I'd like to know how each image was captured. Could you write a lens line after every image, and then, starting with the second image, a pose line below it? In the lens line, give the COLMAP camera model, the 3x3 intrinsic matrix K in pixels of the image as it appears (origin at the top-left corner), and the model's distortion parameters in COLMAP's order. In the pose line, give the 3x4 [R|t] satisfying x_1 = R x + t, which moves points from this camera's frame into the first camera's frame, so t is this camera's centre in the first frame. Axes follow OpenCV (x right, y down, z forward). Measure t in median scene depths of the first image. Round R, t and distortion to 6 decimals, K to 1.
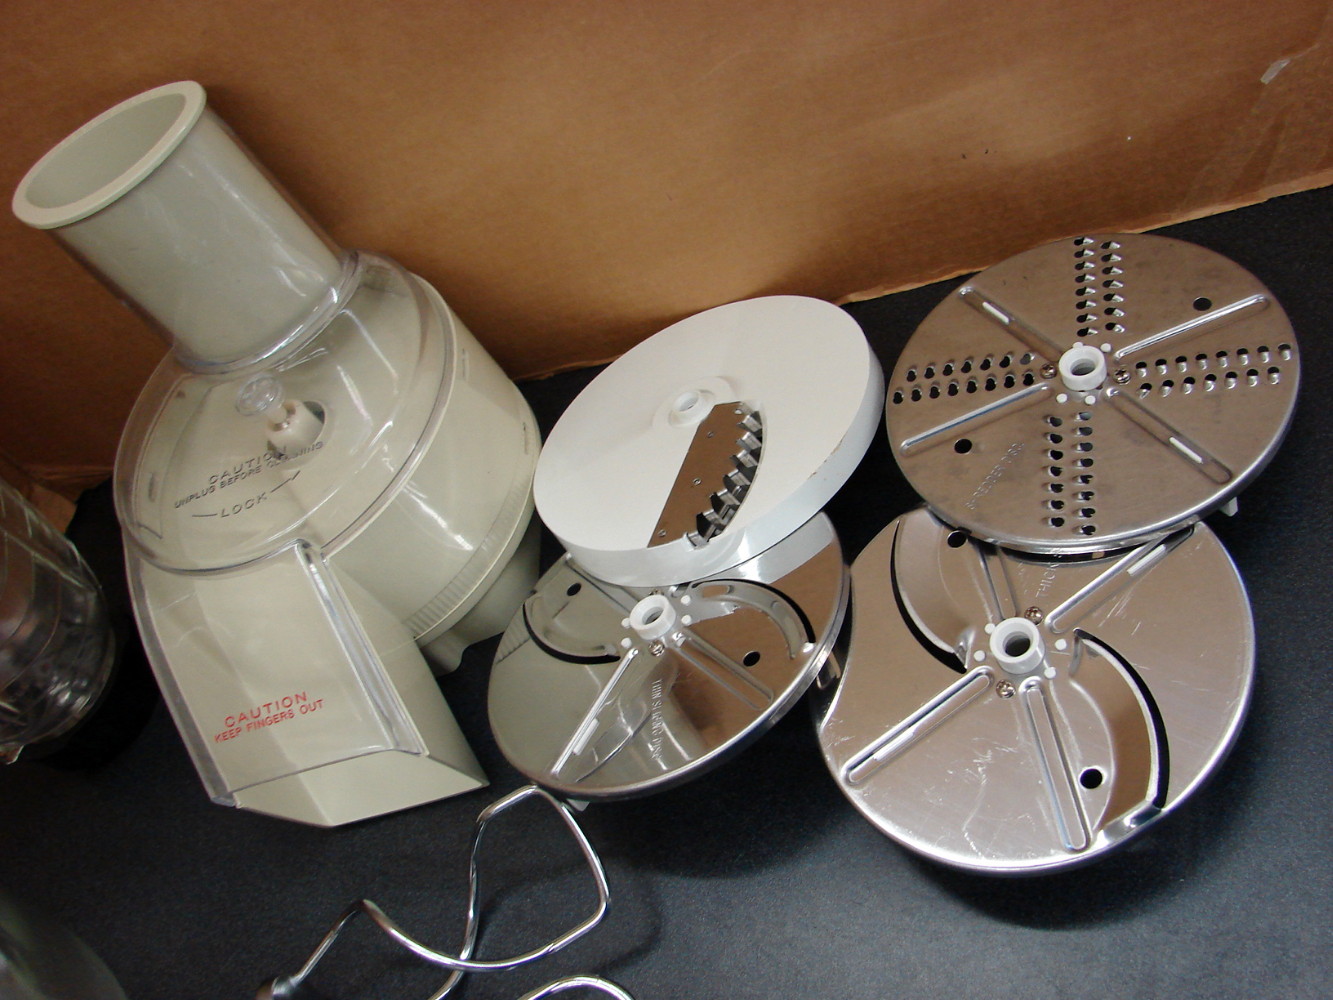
lens RADIAL K [[1436.3, 0, 666.5], [0, 1436.3, 500.0], [0, 0, 1]] dist [-0.265007, 0.528381]
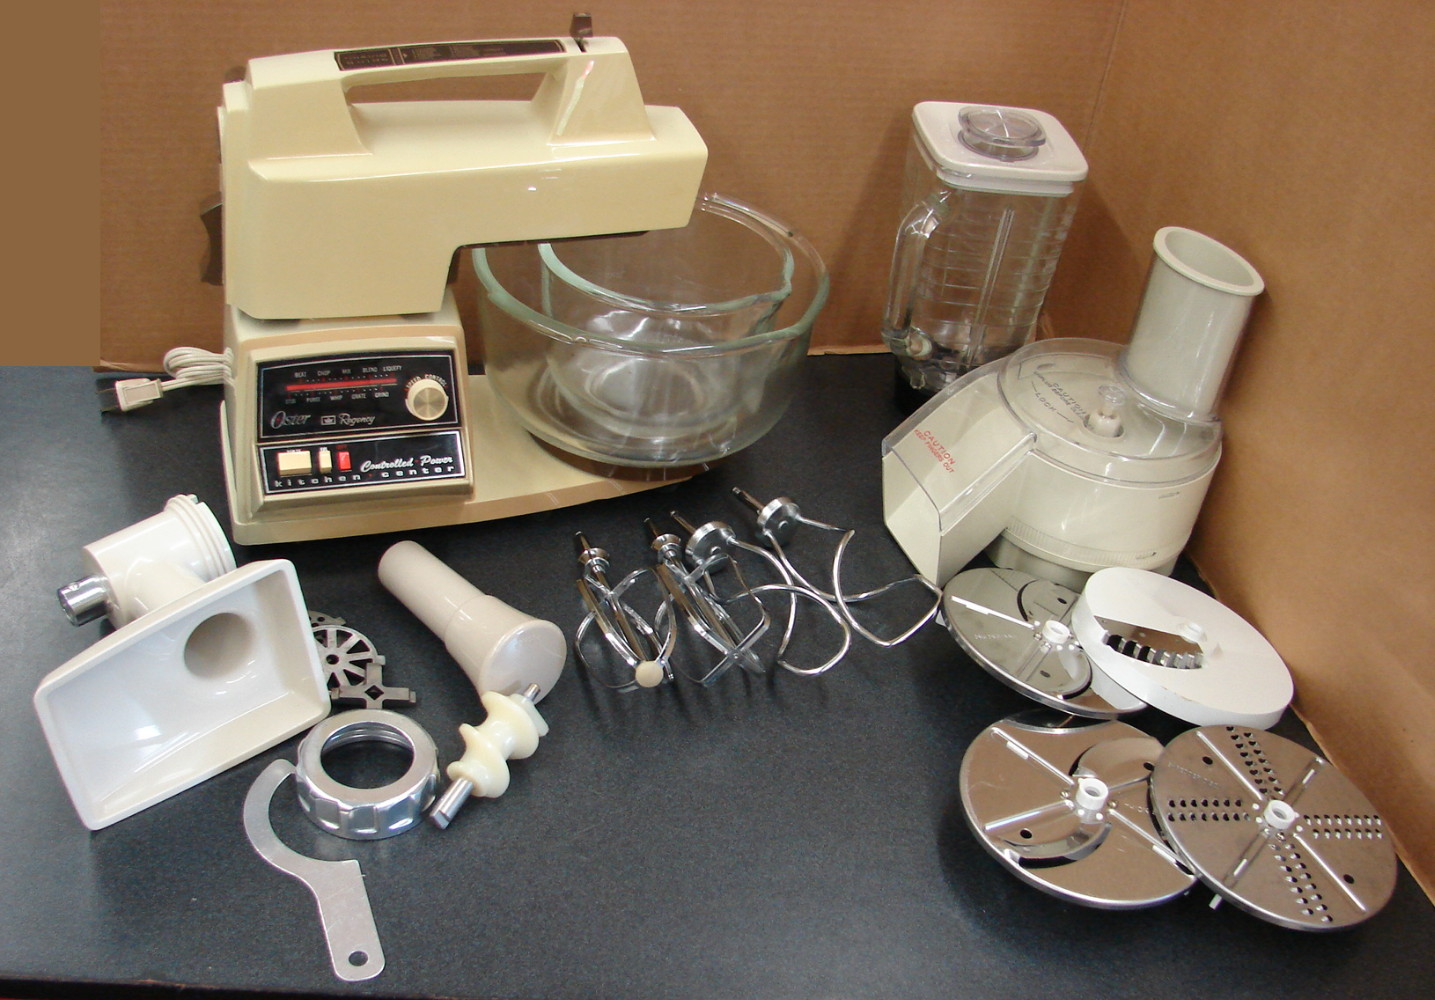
lens RADIAL K [[1400.8, 0, 717.5], [0, 1400.8, 500.0], [0, 0, 1]] dist [-0.220178, 0.253167]
pose [[0.208465, 0.884234, -0.417939, 0.452629], [-0.908848, 0.333002, 0.251207, -0.017045], [0.361300, 0.327475, 0.873053, -0.623263]]
